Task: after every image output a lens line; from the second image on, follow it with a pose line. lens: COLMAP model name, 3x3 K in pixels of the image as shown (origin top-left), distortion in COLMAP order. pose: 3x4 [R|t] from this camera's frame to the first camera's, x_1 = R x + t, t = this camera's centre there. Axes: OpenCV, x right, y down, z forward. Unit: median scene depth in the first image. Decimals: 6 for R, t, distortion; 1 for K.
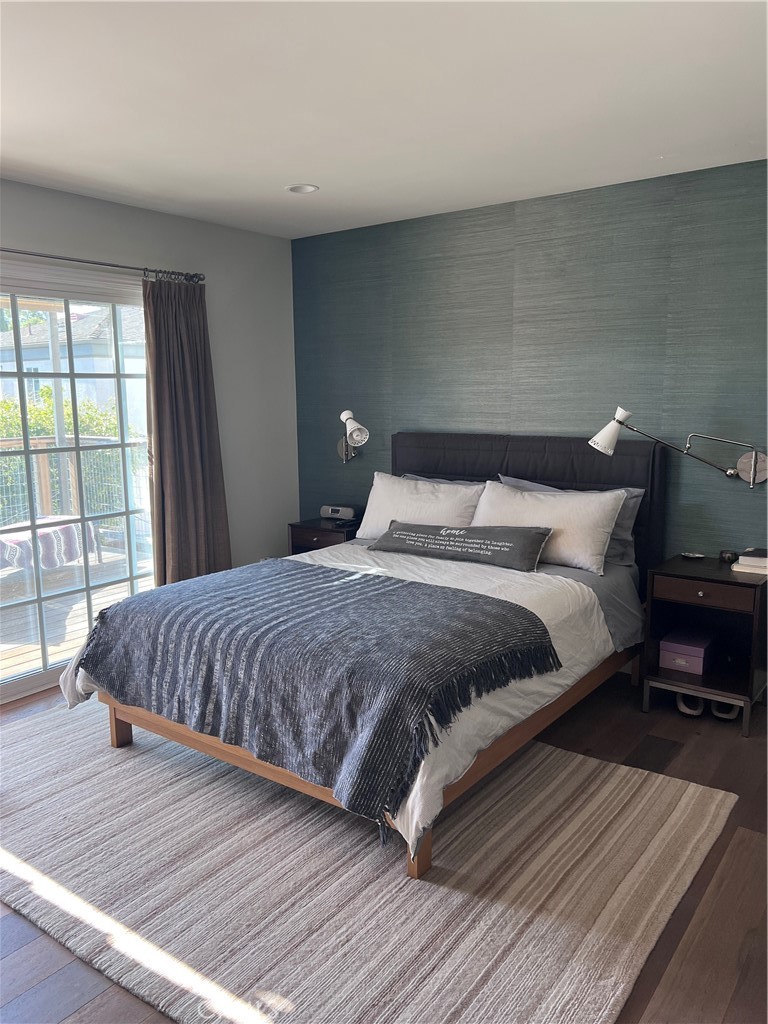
lens RADIAL K [[772.0, 0, 379.3], [0, 772.0, 509.6], [0, 0, 1]] dist [-0.004141, -0.030429]
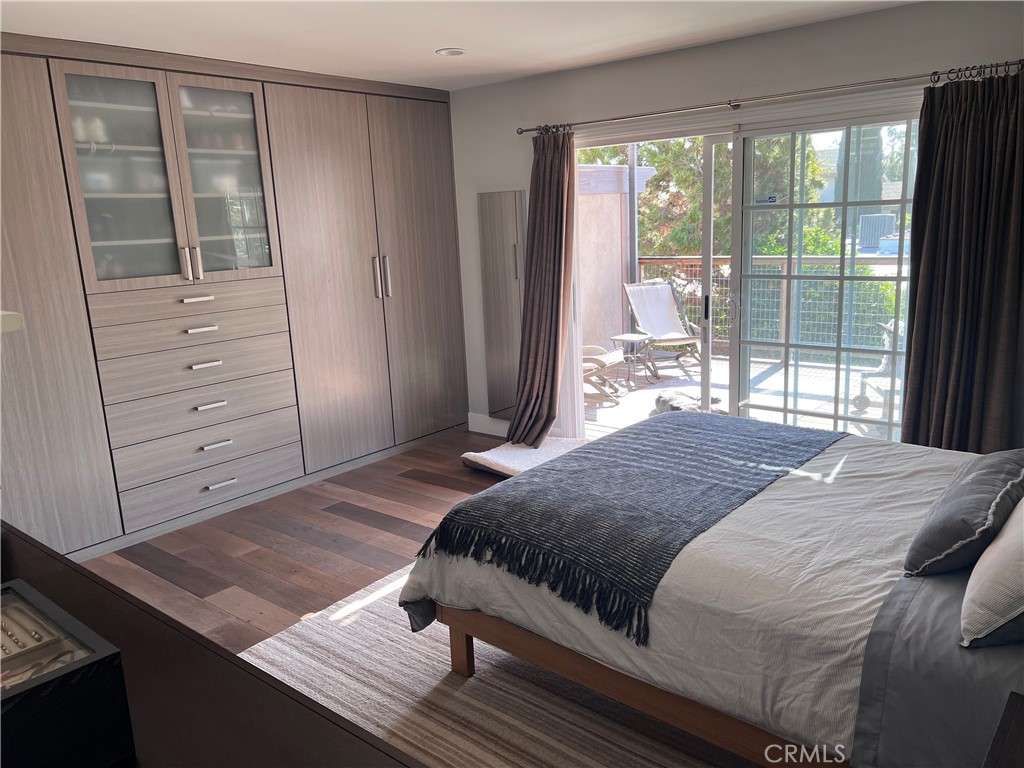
lens RADIAL K [[772.0, 0, 508.2], [0, 772.0, 386.9], [0, 0, 1]] dist [-0.004141, -0.030429]
pose [[-0.063550, 0.232206, -0.970588, 0.820469], [-0.109794, 0.965024, 0.238063, -0.171269], [0.991921, 0.121694, -0.035832, 0.811979]]
